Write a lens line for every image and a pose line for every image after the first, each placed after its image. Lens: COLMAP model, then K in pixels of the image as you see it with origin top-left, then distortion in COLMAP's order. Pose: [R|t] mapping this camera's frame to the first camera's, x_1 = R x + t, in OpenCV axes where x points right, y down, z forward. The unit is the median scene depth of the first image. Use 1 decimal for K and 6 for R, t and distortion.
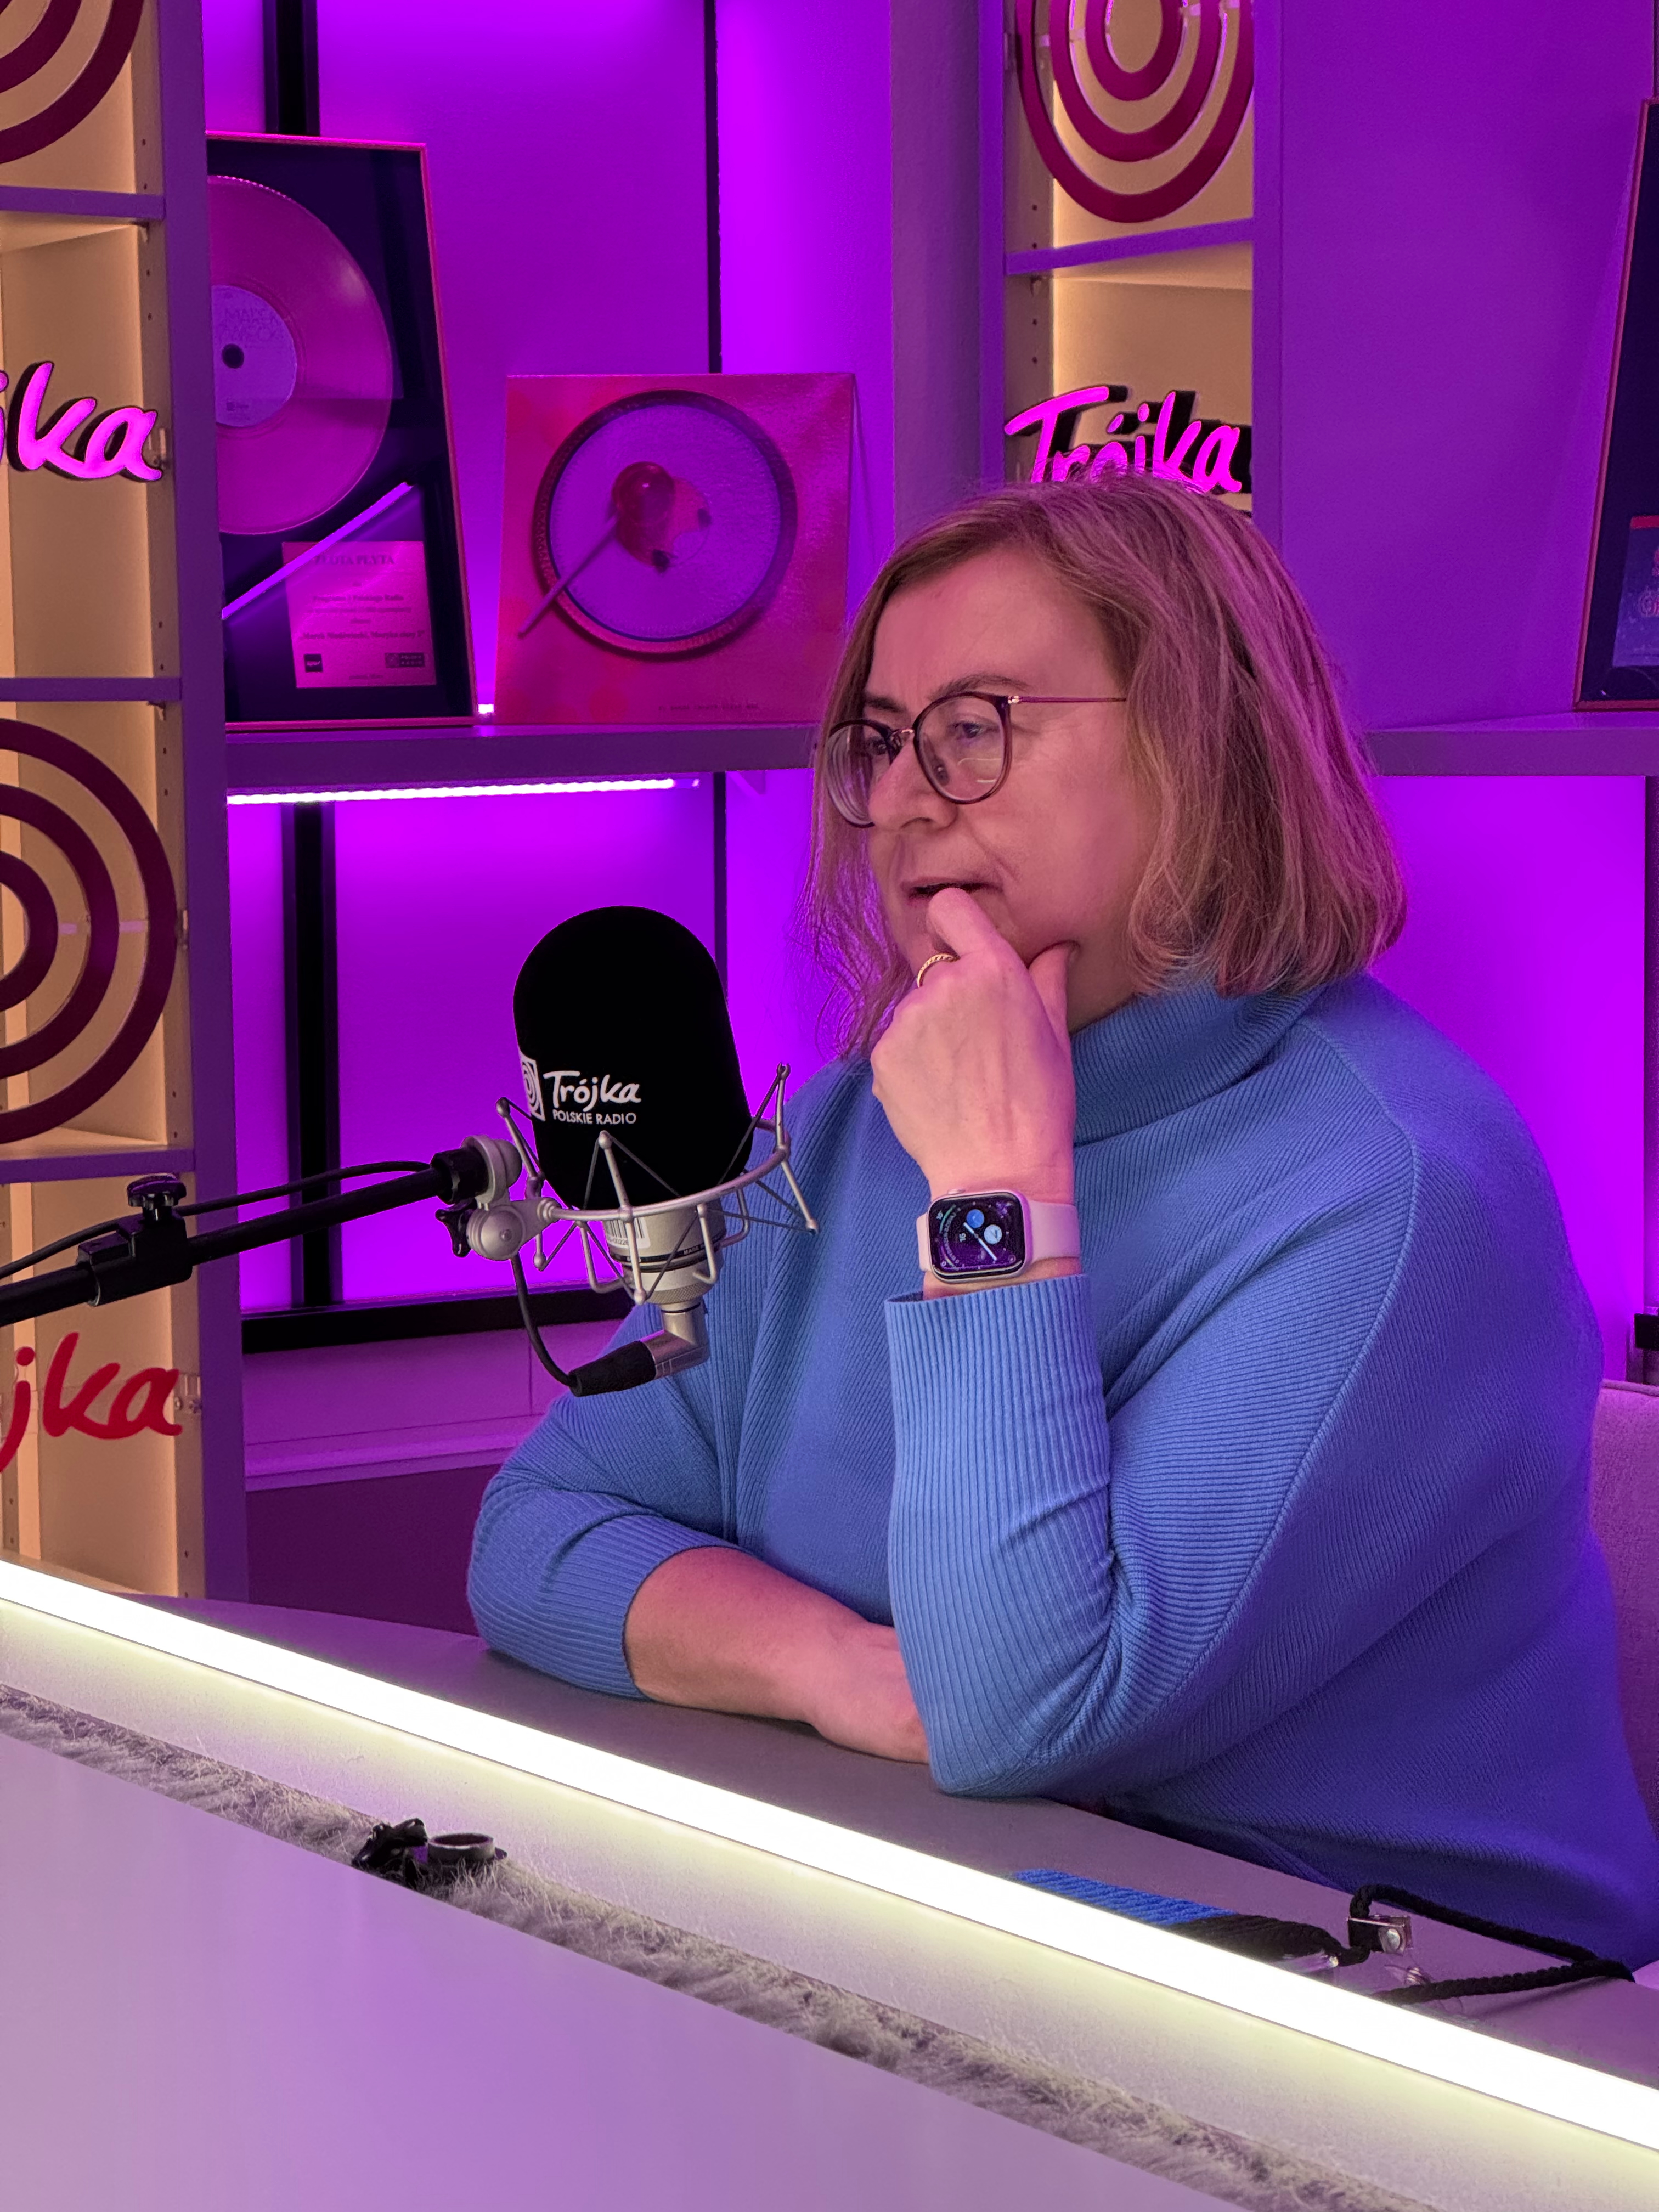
lens RADIAL K [[4971.7, 0, 875.2], [0, 4971.7, 1102.9], [0, 0, 1]] dist [-0.055583, 5.035480]
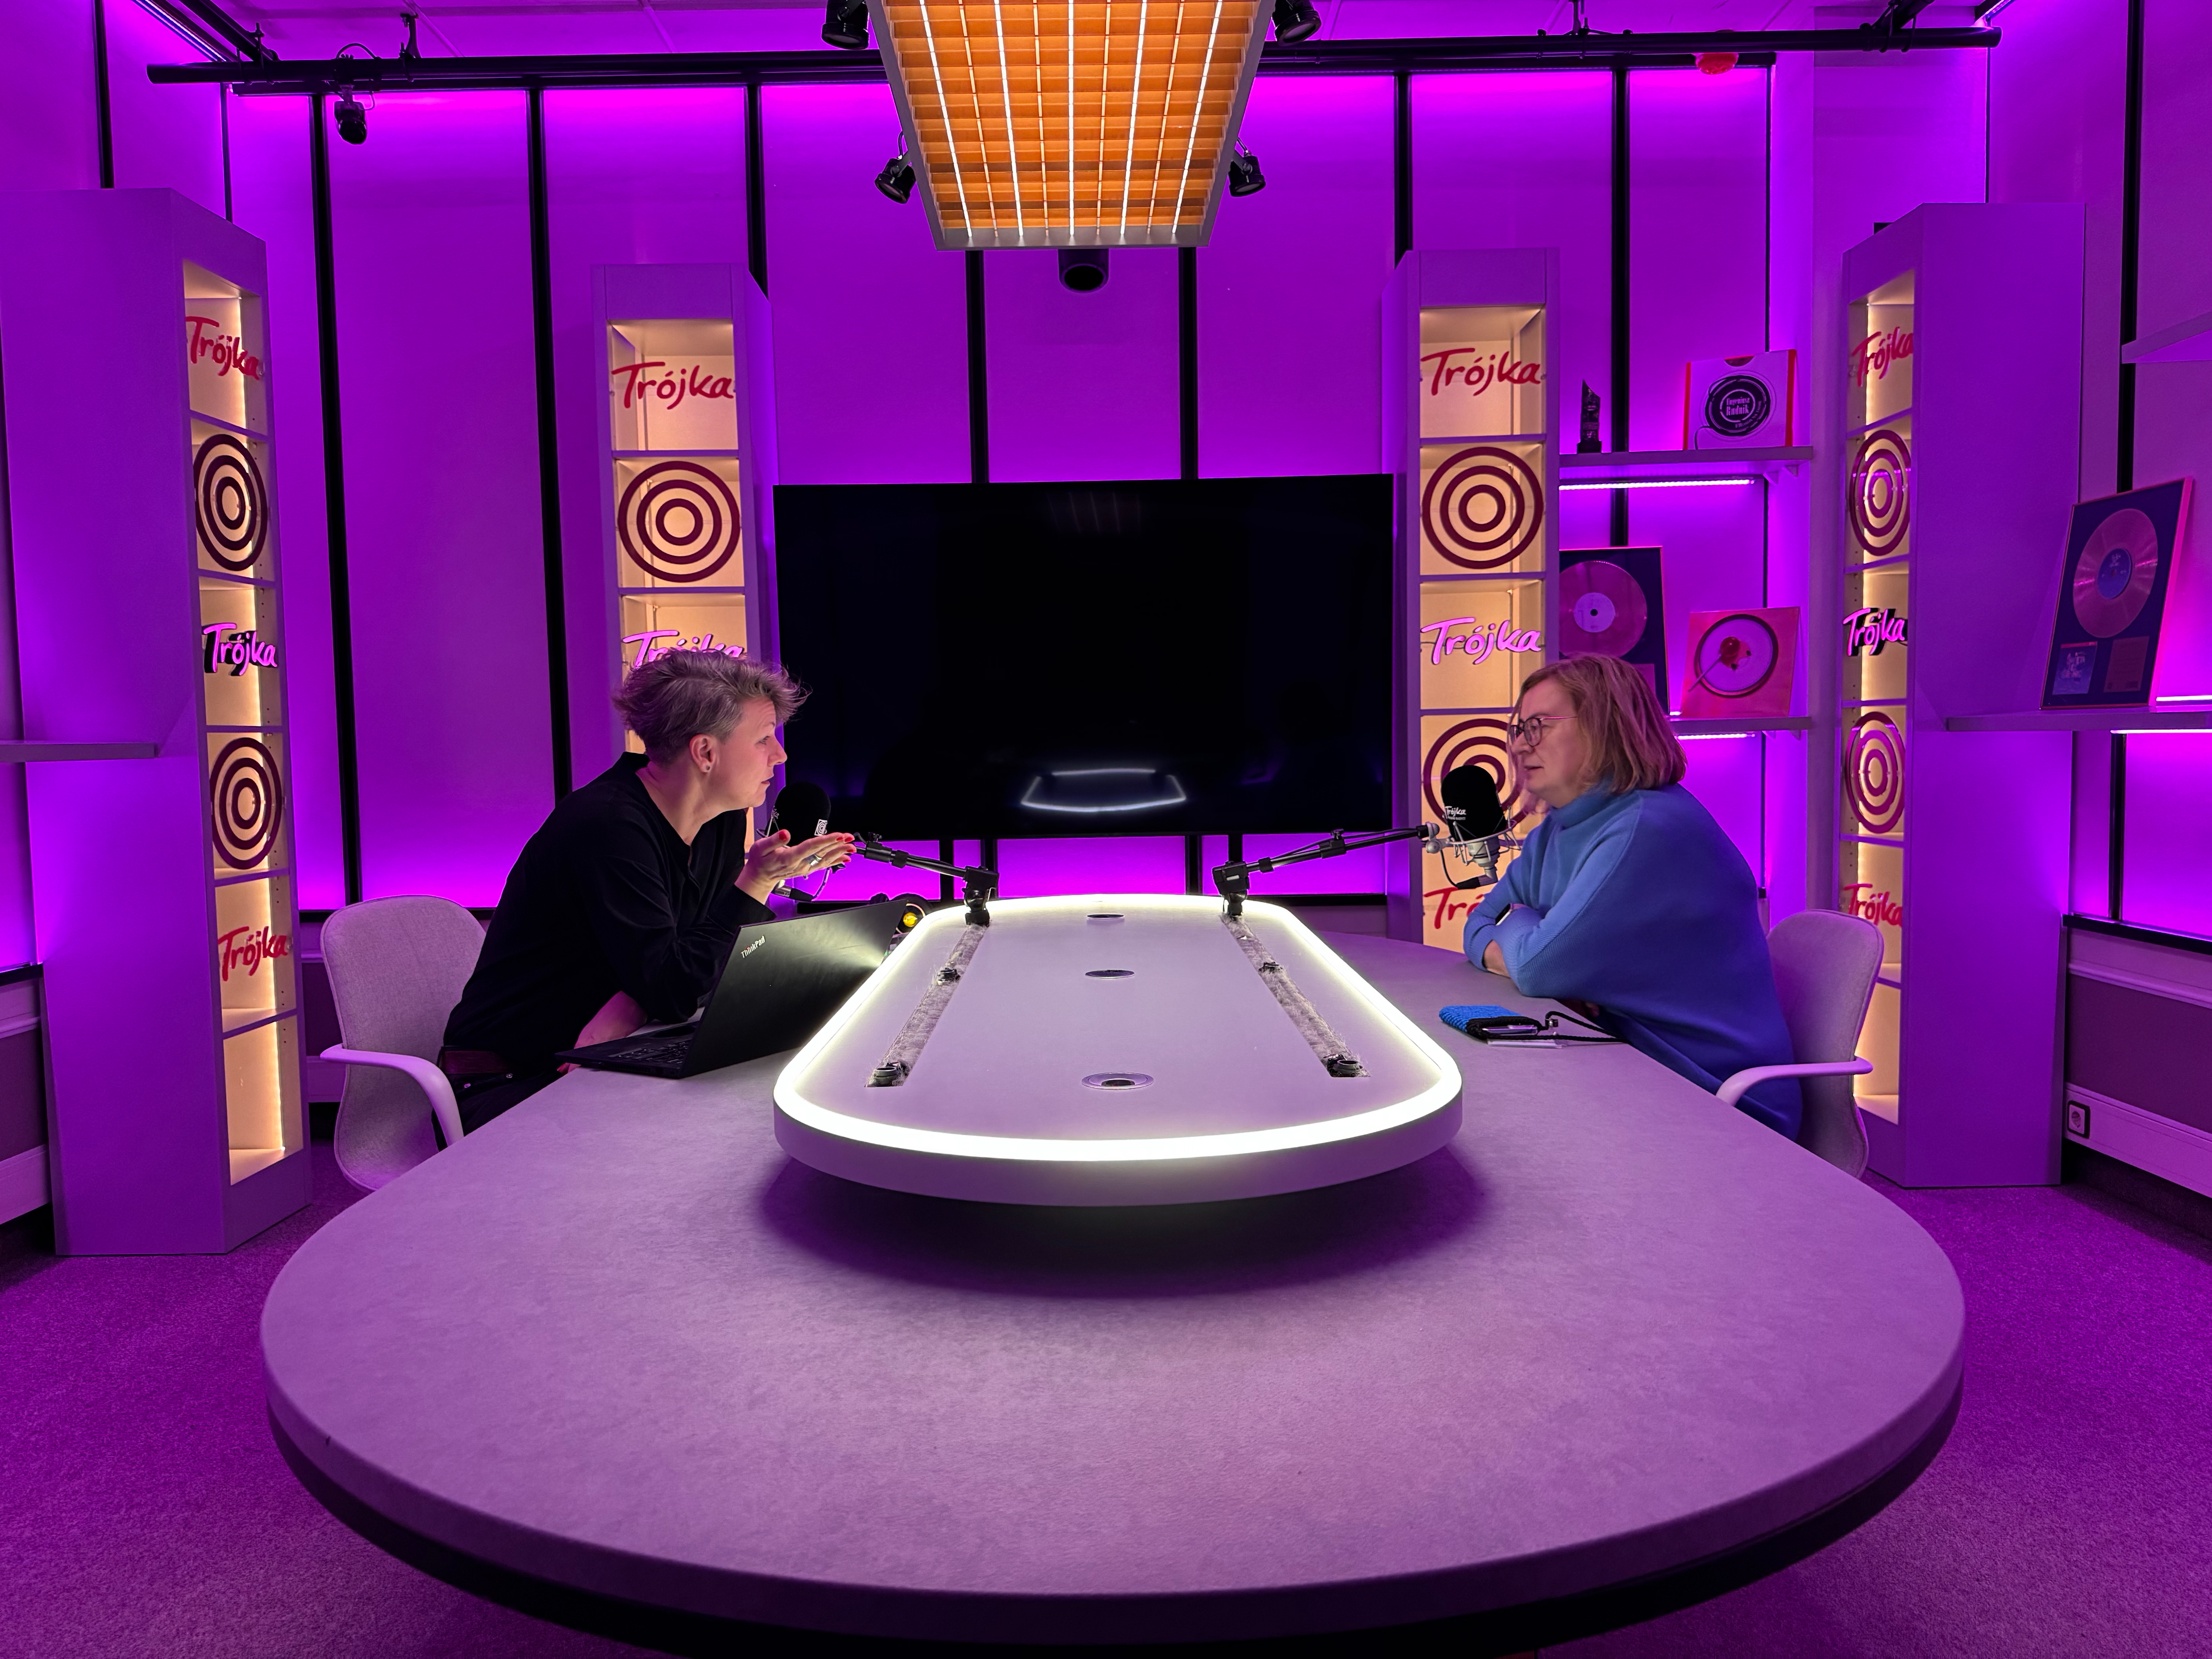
lens RADIAL K [[1596.5, 0, 1106.0], [0, 1596.5, 829.5], [0, 0, 1]] dist [0.005856, 0.000944]
pose [[0.833667, 0.026696, -0.551622, 0.208298], [-0.028180, 0.999586, 0.005787, 0.003445], [0.551548, 0.010720, 0.834074, -0.105598]]
